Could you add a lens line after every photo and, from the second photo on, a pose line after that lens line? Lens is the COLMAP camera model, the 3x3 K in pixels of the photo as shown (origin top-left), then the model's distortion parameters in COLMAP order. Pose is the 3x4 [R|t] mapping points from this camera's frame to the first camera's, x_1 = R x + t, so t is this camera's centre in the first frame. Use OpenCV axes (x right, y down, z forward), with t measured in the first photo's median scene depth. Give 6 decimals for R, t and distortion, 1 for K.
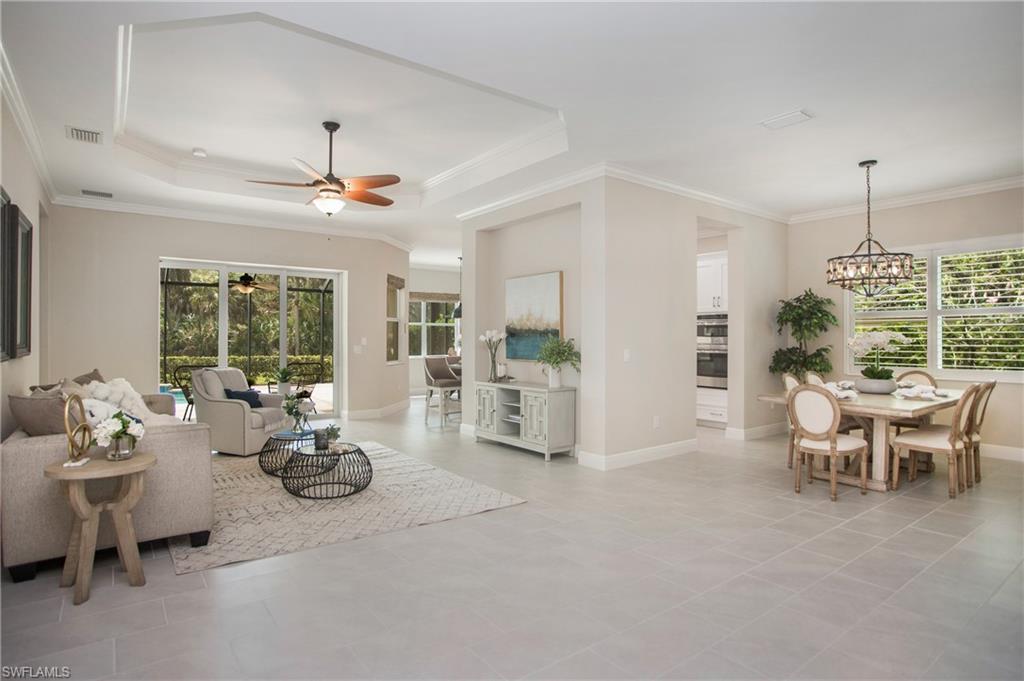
lens RADIAL K [[542.9, 0, 504.1], [0, 542.9, 339.2], [0, 0, 1]] dist [-0.060546, 0.033880]
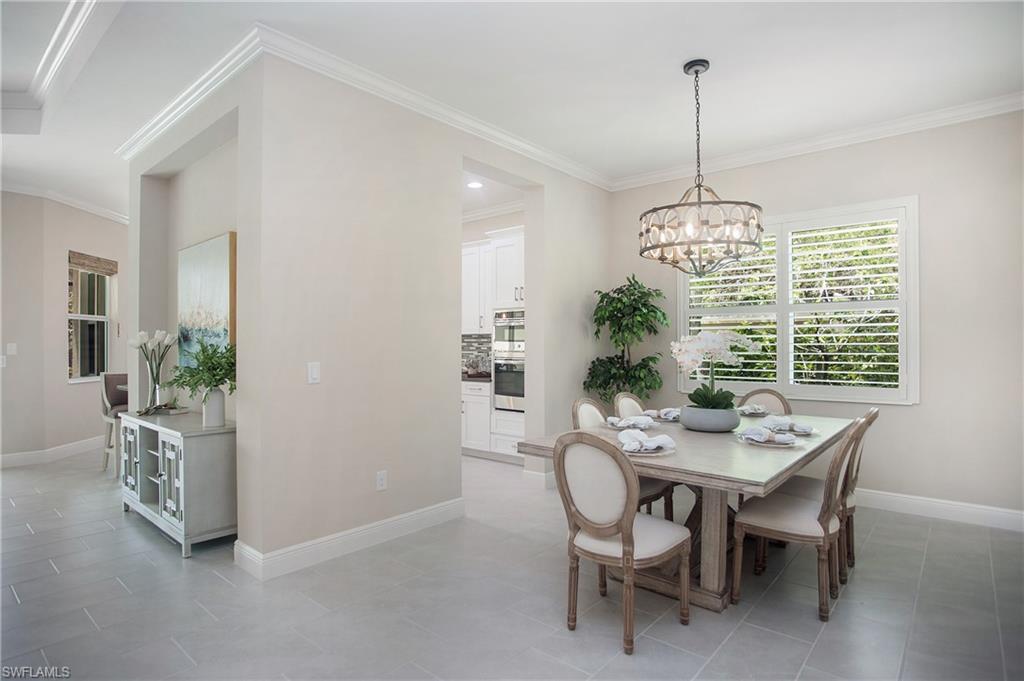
lens RADIAL K [[541.8, 0, 496.7], [0, 541.8, 342.5], [0, 0, 1]] dist [-0.064267, 0.027855]
pose [[0.978482, -0.000442, 0.206333, 0.271651], [0.001718, 0.999981, -0.006004, 0.001803], [-0.206327, 0.006229, 0.978463, 0.363225]]
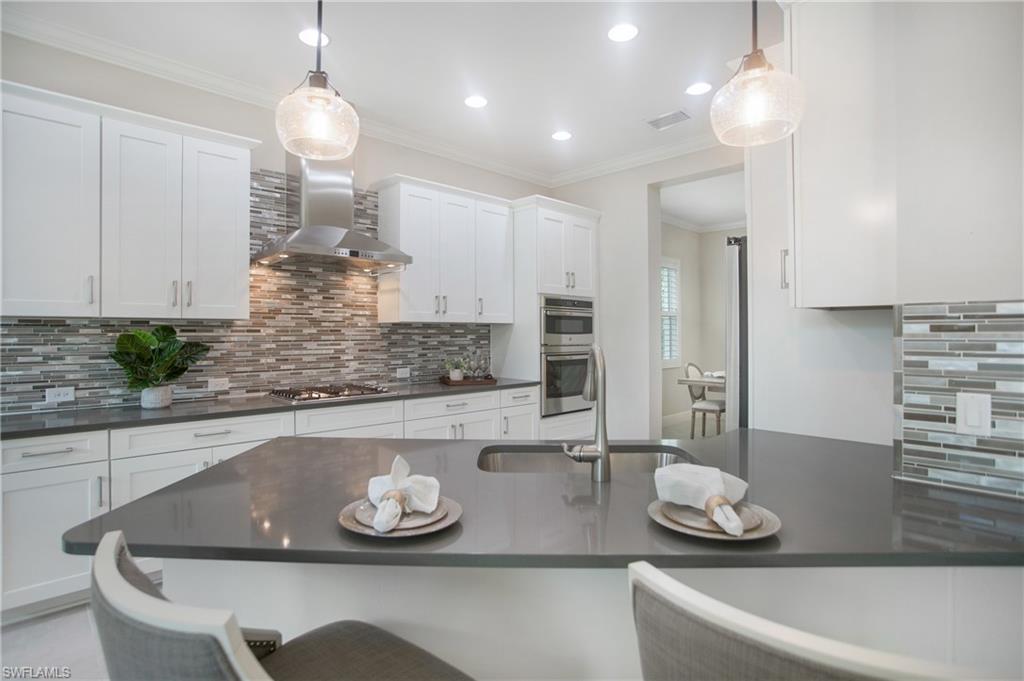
lens RADIAL K [[514.2, 0, 512.0], [0, 514.2, 340.5], [0, 0, 1]] dist [-0.031076, 0.001907]
pose [[-0.114922, -0.013141, 0.993288, -0.284082], [0.004695, 0.999894, 0.013772, -0.006421], [-0.993363, 0.006246, -0.114848, 1.477605]]
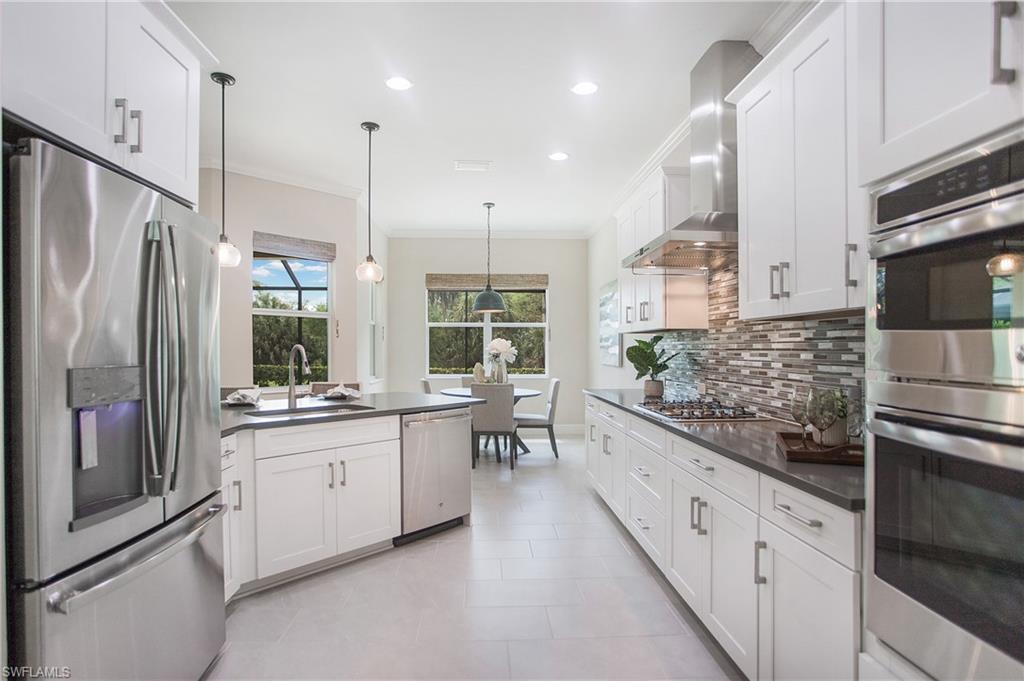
lens RADIAL K [[515.5, 0, 510.5], [0, 515.5, 349.3], [0, 0, 1]] dist [-0.036498, 0.000210]
pose [[0.830830, 0.002202, -0.556523, 0.465097], [-0.002150, 0.999997, 0.000748, 0.001394], [0.556523, 0.000575, 0.830832, 1.095374]]
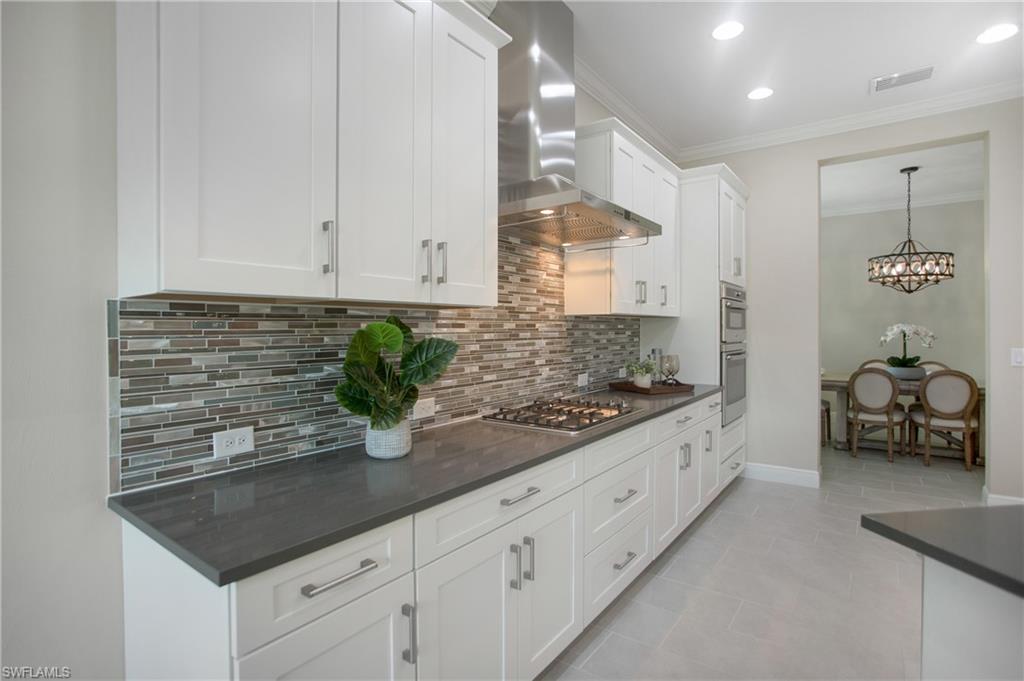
lens RADIAL K [[507.0, 0, 512.0], [0, 507.0, 340.5], [0, 0, 1]] dist [-0.047102, 0.000252]
pose [[-0.285361, -0.018037, 0.958250, -0.054204], [0.009266, 0.999724, 0.021577, -0.007318], [-0.958375, 0.015036, -0.285116, 1.779305]]
